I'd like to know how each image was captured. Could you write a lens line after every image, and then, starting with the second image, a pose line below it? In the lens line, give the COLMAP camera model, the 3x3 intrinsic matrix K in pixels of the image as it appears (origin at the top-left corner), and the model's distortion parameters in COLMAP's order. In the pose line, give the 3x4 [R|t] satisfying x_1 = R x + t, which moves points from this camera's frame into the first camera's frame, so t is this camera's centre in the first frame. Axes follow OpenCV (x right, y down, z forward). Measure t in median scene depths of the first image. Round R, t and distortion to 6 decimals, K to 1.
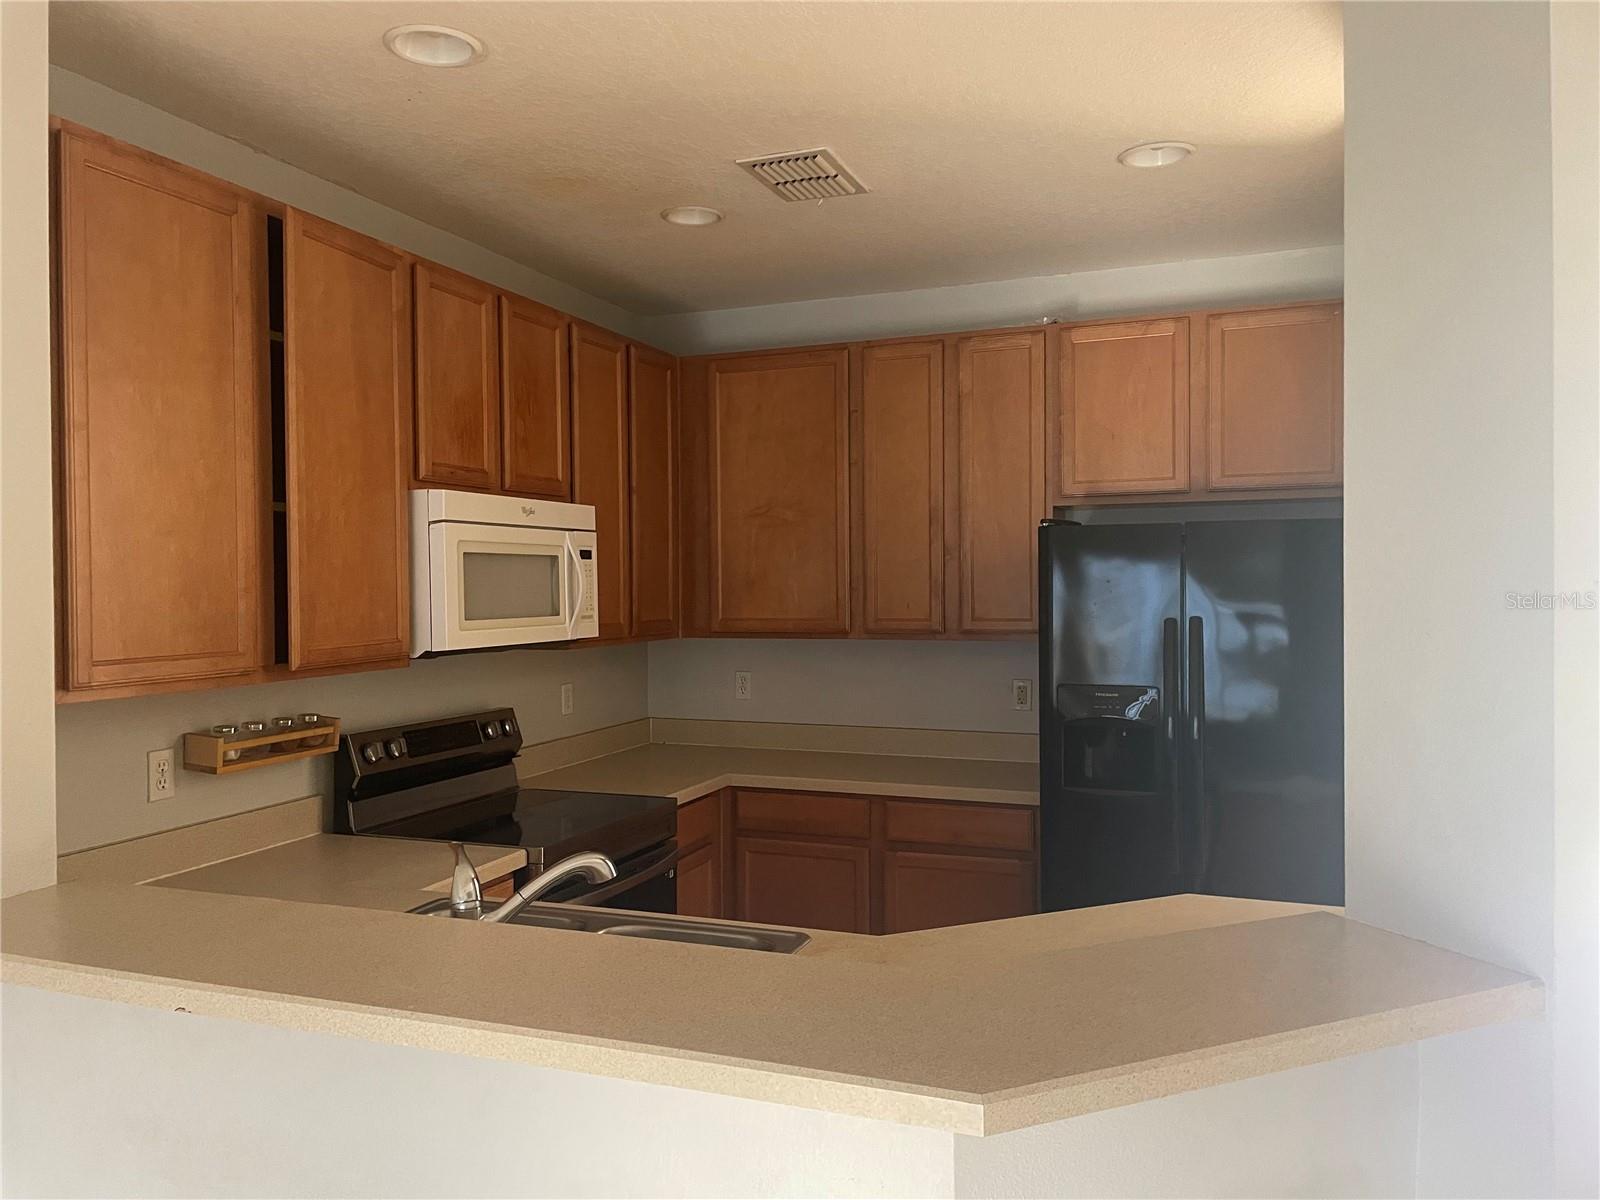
lens RADIAL K [[1199.5, 0, 777.4], [0, 1199.5, 586.7], [0, 0, 1]] dist [0.096312, -0.118424]
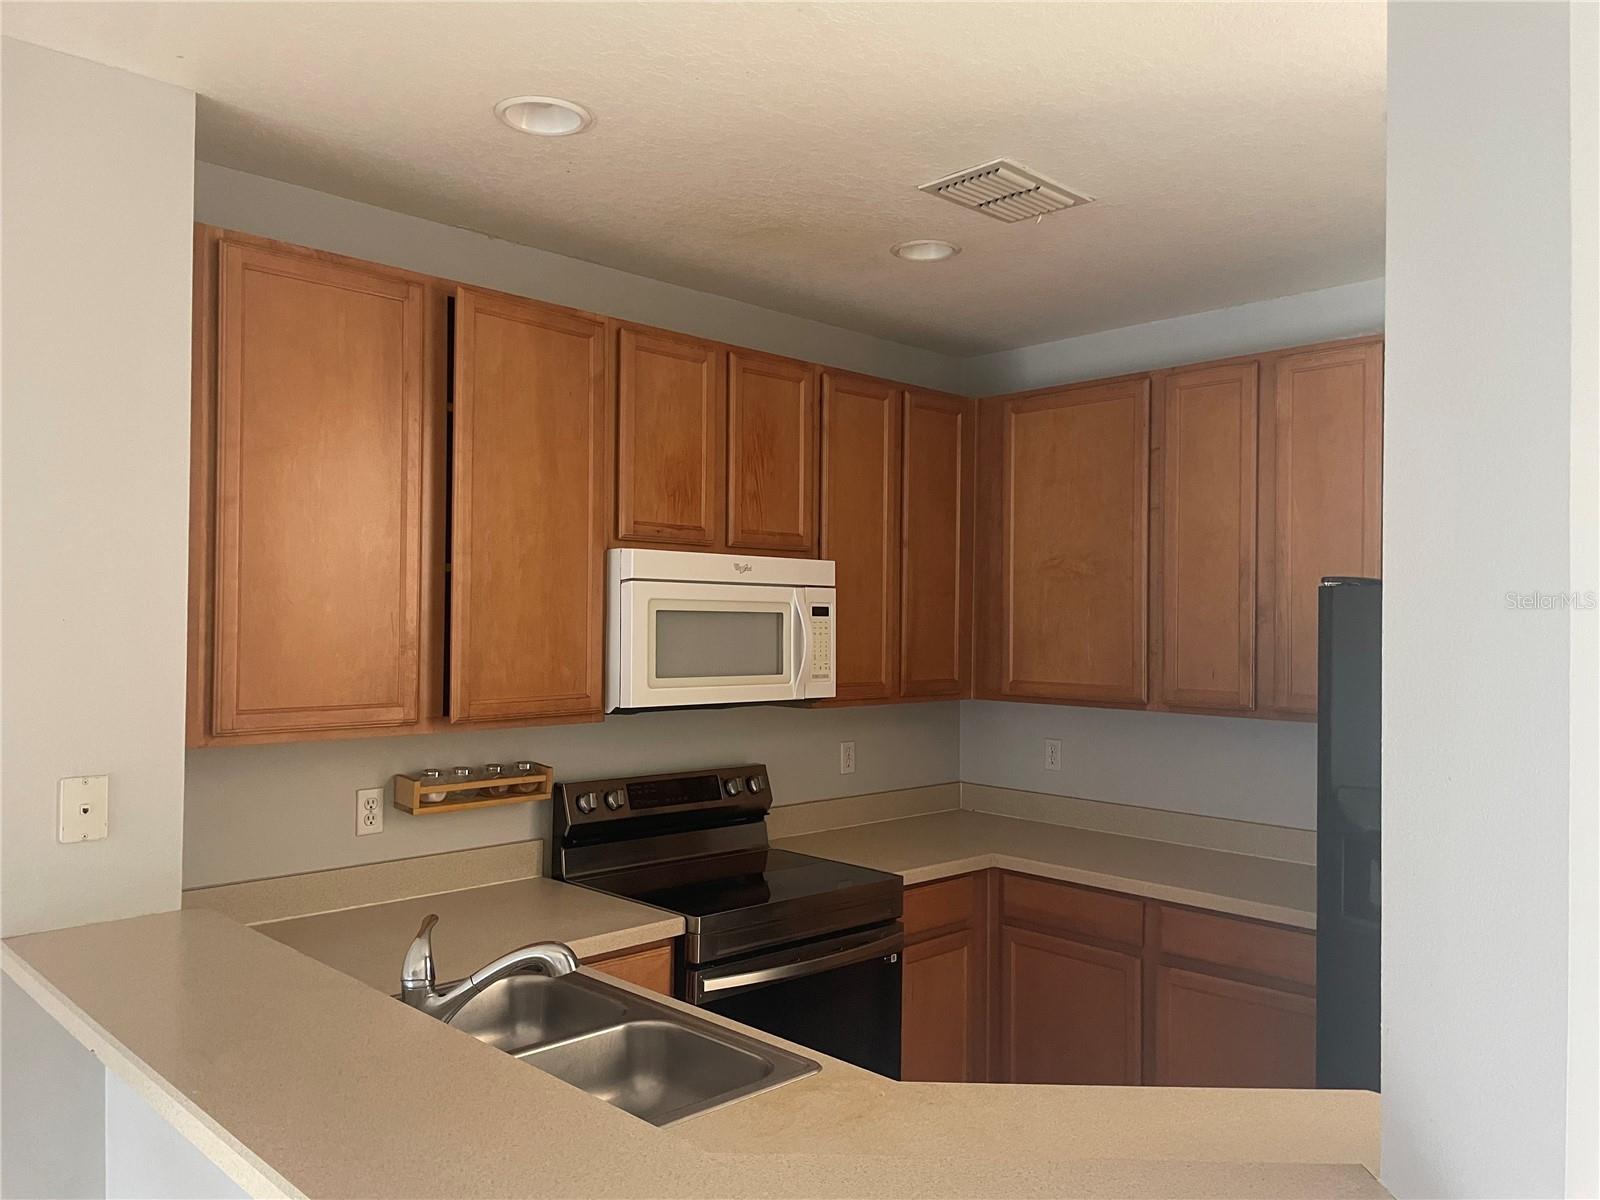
lens RADIAL K [[1199.5, 0, 800.7], [0, 1199.5, 598.4], [0, 0, 1]] dist [0.096312, -0.118424]
pose [[0.912299, 0.010697, -0.409384, 0.245409], [-0.020615, 0.999591, -0.019820, -0.019948], [0.409005, 0.026521, 0.912147, 0.129339]]
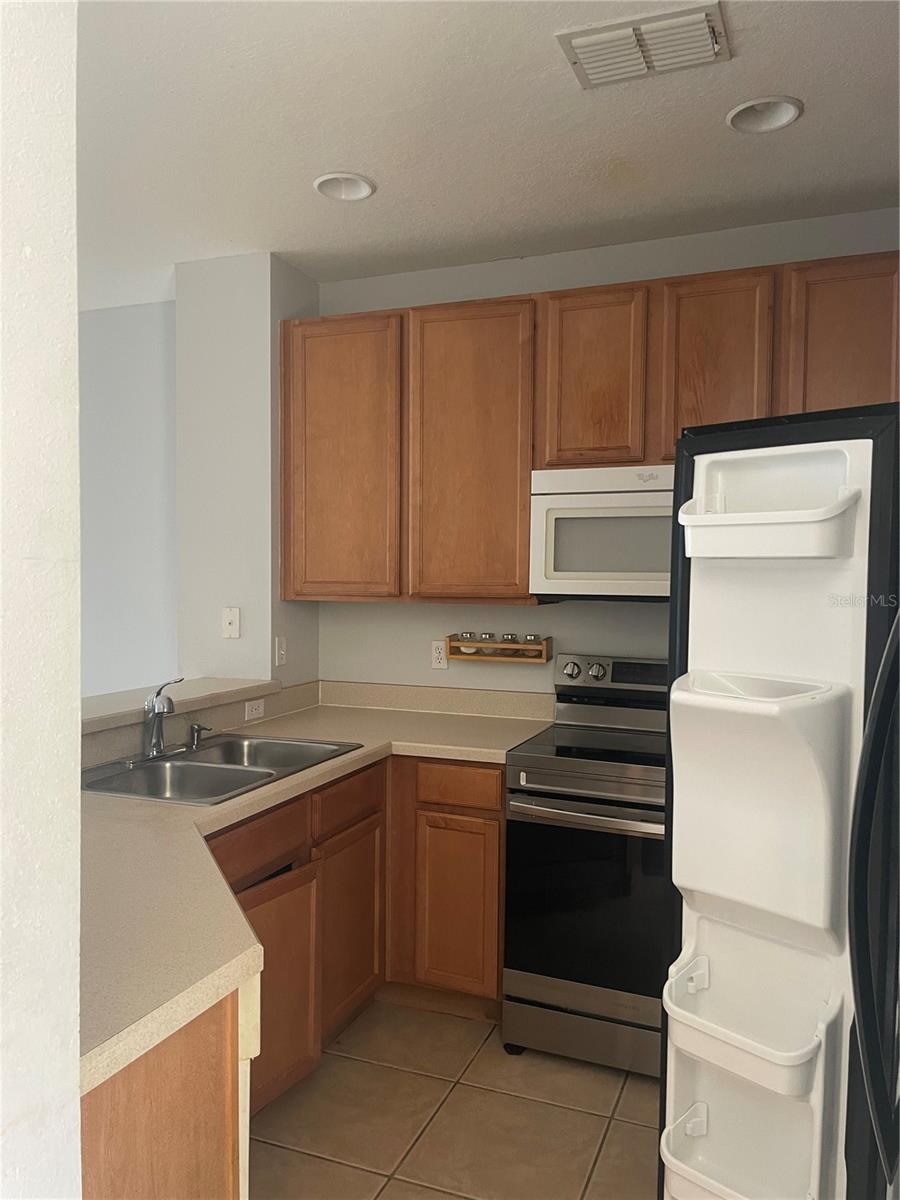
lens RADIAL K [[899.6, 0, 455.3], [0, 899.6, 581.6], [0, 0, 1]] dist [0.096312, -0.118424]
pose [[-0.009602, 0.022731, -0.999696, 0.649406], [-0.012149, 0.999665, 0.022847, 0.016833], [0.999880, 0.012365, -0.009322, 0.858471]]
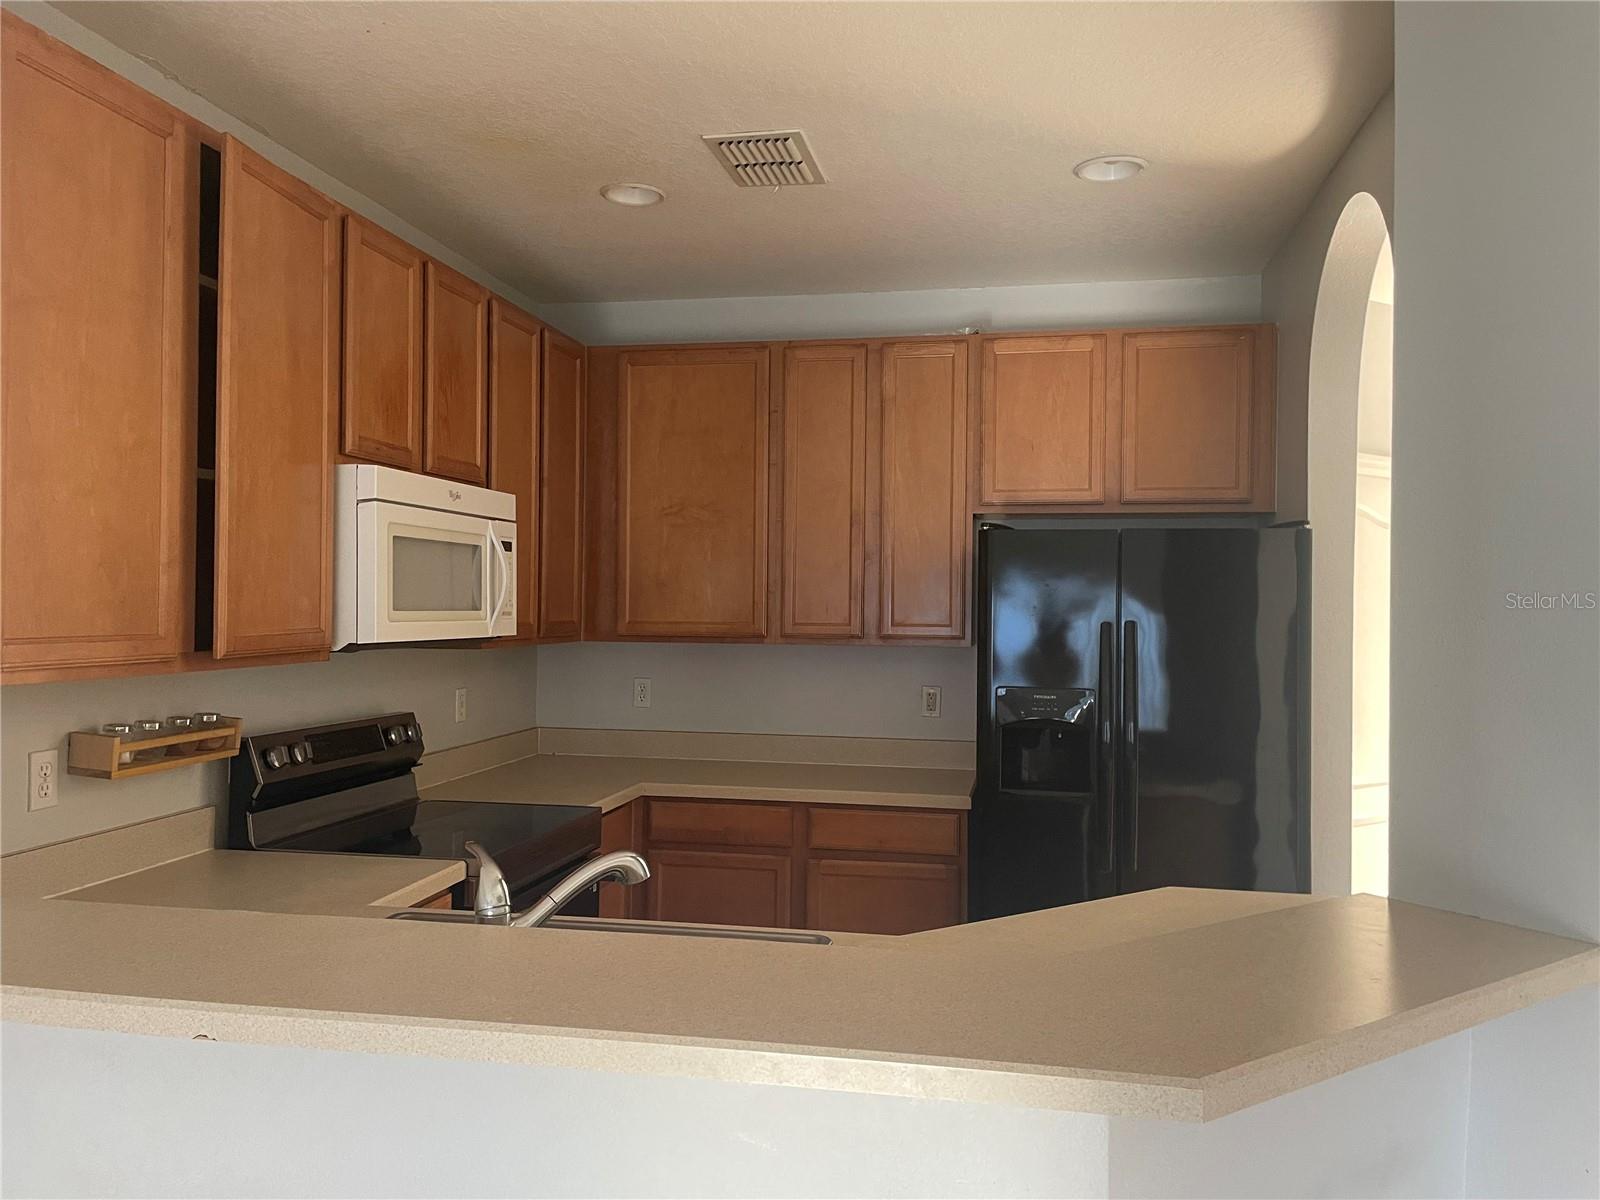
lens RADIAL K [[1199.5, 0, 805.0], [0, 1199.5, 587.9], [0, 0, 1]] dist [0.096312, -0.118424]
pose [[0.982552, 0.021490, 0.184741, -0.116503], [-0.018117, 0.999637, -0.019923, 0.022072], [-0.185102, 0.016229, 0.982585, 0.043442]]
